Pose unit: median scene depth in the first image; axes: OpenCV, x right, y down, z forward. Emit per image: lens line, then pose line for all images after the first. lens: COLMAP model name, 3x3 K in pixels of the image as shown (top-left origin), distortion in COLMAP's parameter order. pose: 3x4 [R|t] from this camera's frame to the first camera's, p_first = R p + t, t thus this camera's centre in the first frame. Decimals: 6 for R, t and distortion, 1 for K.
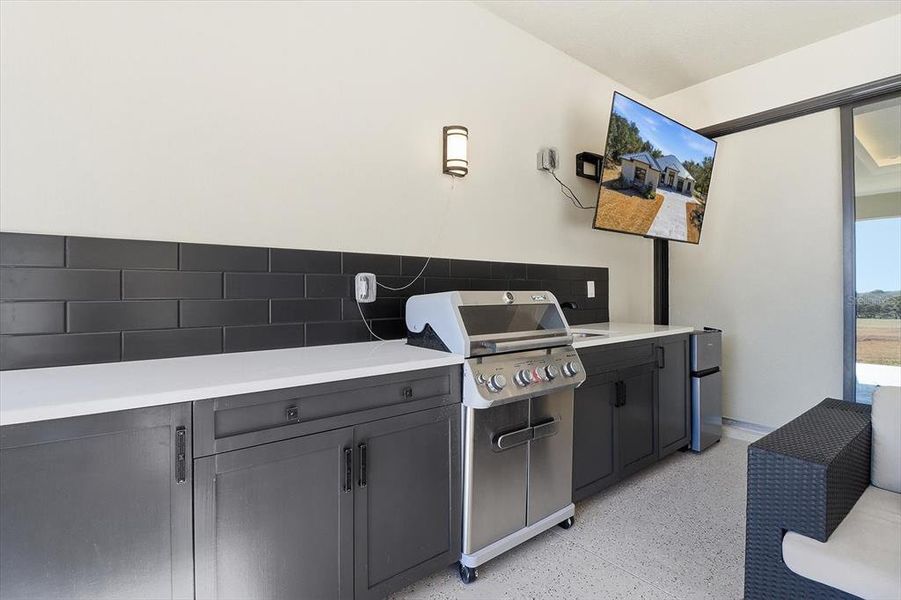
lens RADIAL K [[426.3, 0, 442.8], [0, 426.3, 296.9], [0, 0, 1]] dist [0.004210, -0.011884]
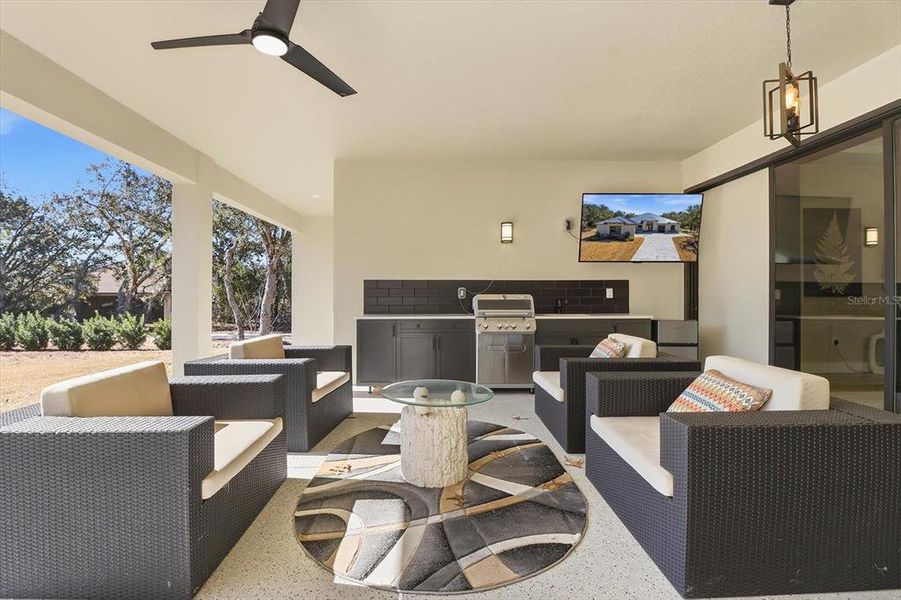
lens RADIAL K [[426.3, 0, 442.8], [0, 426.3, 296.9], [0, 0, 1]] dist [0.004210, -0.011884]
pose [[0.804988, 0.000793, -0.593291, 0.957290], [-0.004939, 0.999973, -0.005365, 0.011831], [0.593271, 0.007249, 0.804970, -0.897132]]
